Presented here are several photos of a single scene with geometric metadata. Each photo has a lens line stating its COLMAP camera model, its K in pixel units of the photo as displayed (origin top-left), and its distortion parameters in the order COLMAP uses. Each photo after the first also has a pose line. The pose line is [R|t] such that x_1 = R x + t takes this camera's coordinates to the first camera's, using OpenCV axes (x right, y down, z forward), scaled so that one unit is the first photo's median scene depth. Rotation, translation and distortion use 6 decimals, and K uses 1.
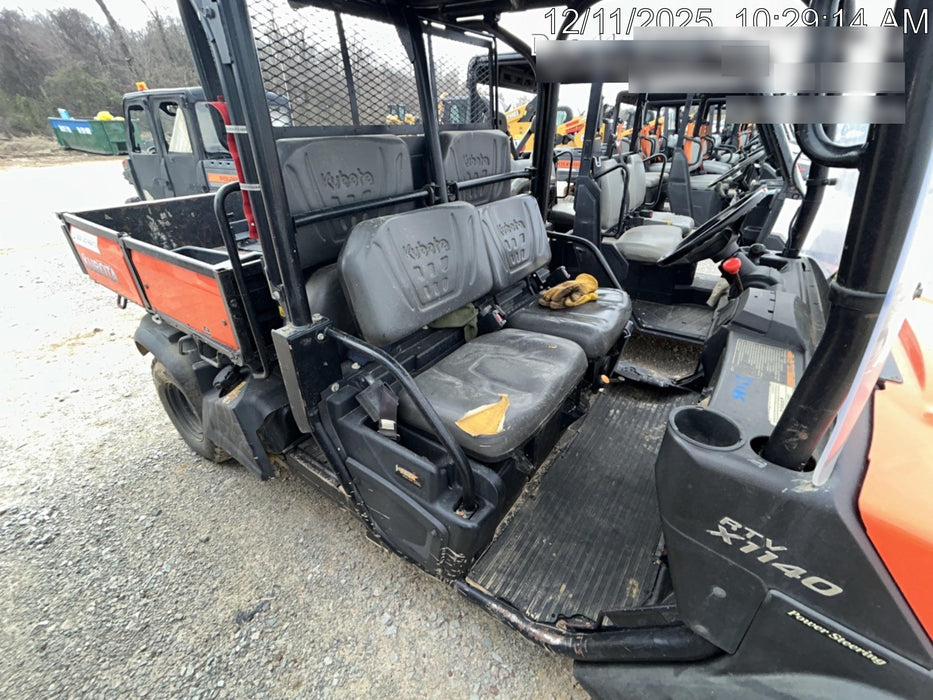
lens RADIAL K [[400.9, 0, 466.5], [0, 400.9, 350.0], [0, 0, 1]] dist [0.001087, -0.000341]
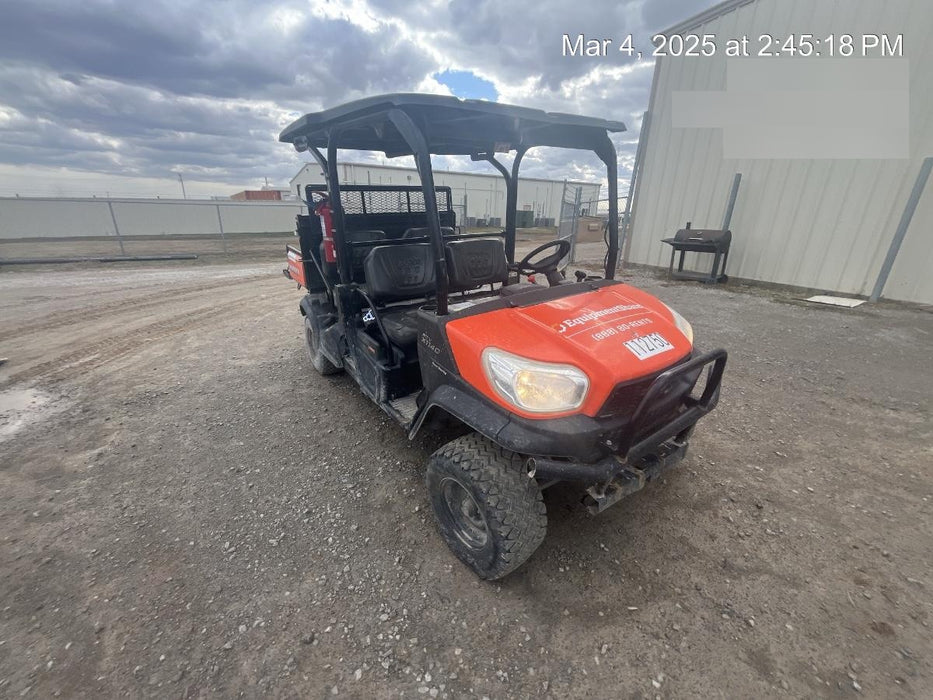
lens RADIAL K [[376.3, 0, 465.4], [0, 376.3, 343.7], [0, 0, 1]] dist [-0.002844, 0.000435]
pose [[0.937061, 0.120463, -0.327728, 0.708637], [-0.167626, 0.978570, -0.119594, 0.293877], [0.306298, 0.167002, 0.937172, -0.583036]]
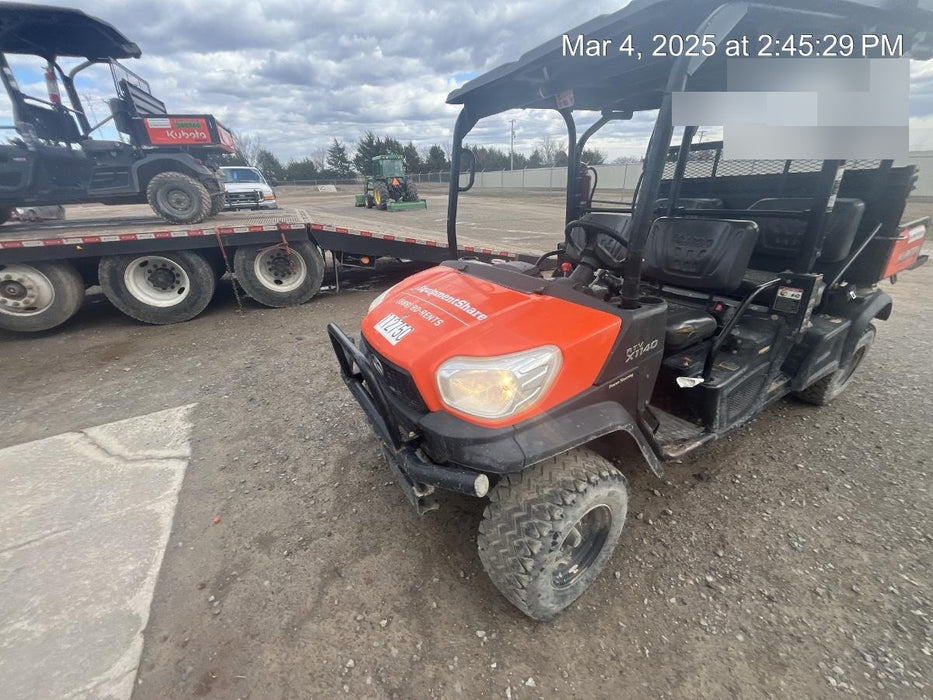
lens RADIAL K [[376.3, 0, 465.4], [0, 376.3, 343.7], [0, 0, 1]] dist [-0.002844, 0.000435]
pose [[-0.407901, 0.377828, -0.831182, 1.554578], [-0.403408, 0.742098, 0.535305, -0.441873], [0.819072, 0.553657, -0.150284, 0.781602]]
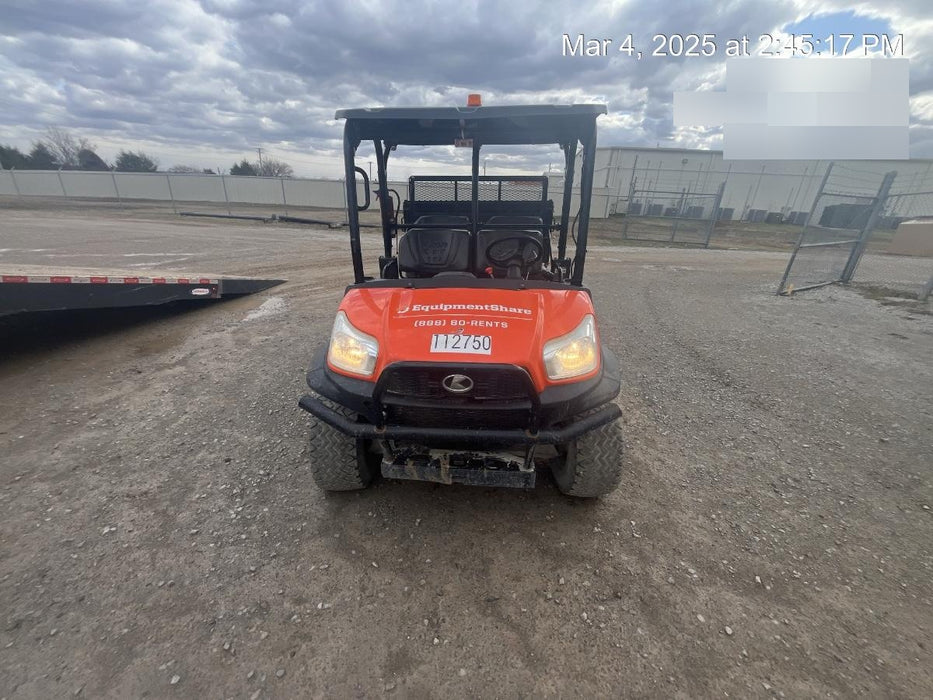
lens RADIAL K [[376.3, 0, 465.4], [0, 376.3, 343.7], [0, 0, 1]] dist [-0.002844, 0.000435]
pose [[0.523964, 0.332203, -0.784285, 1.595929], [-0.422874, 0.900762, 0.099027, 0.002018], [0.739351, 0.279767, 0.612447, -0.107705]]
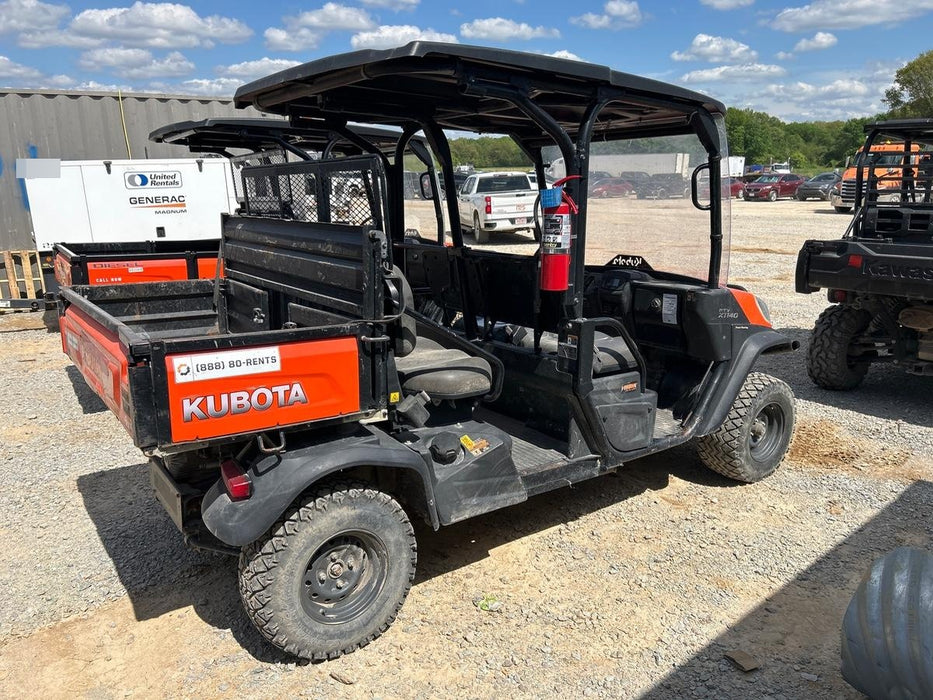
lens RADIAL K [[707.9, 0, 447.8], [0, 707.9, 346.2], [0, 0, 1]] dist [0.033908, -0.000292]
pose [[0.341641, -0.190912, 0.920236, -2.060119], [0.471083, 0.882052, 0.008099, -0.150676], [-0.813242, 0.430741, 0.391280, 0.248456]]
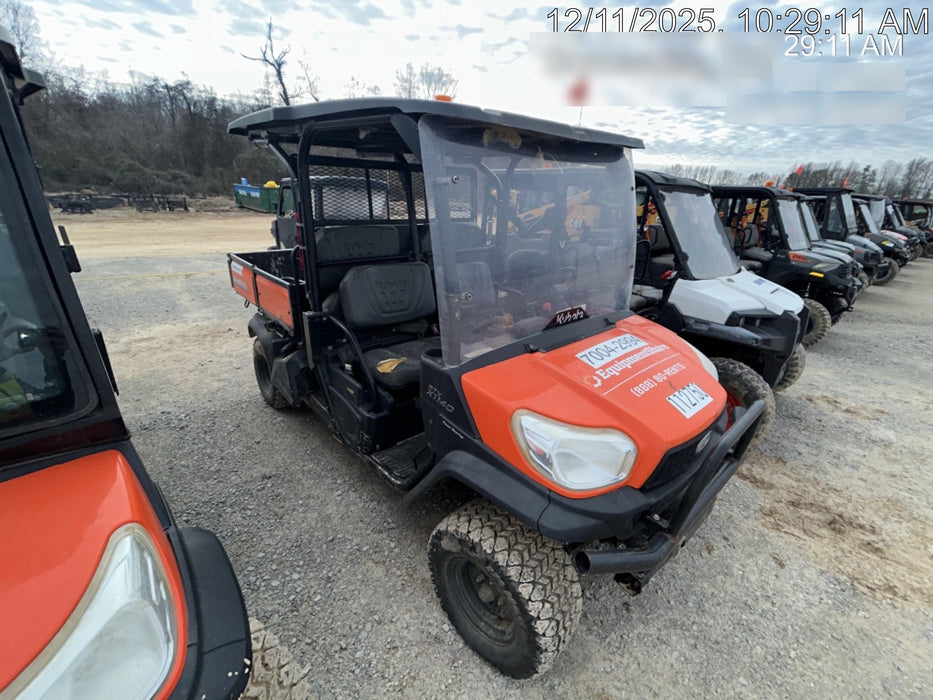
lens RADIAL K [[403.1, 0, 466.5], [0, 403.1, 350.0], [0, 0, 1]] dist [-0.003221, -0.000250]
pose [[0.970260, 0.116564, -0.212153, 0.520034], [-0.146824, 0.980189, -0.132936, 0.190723], [0.192454, 0.160131, 0.968153, -0.540199]]
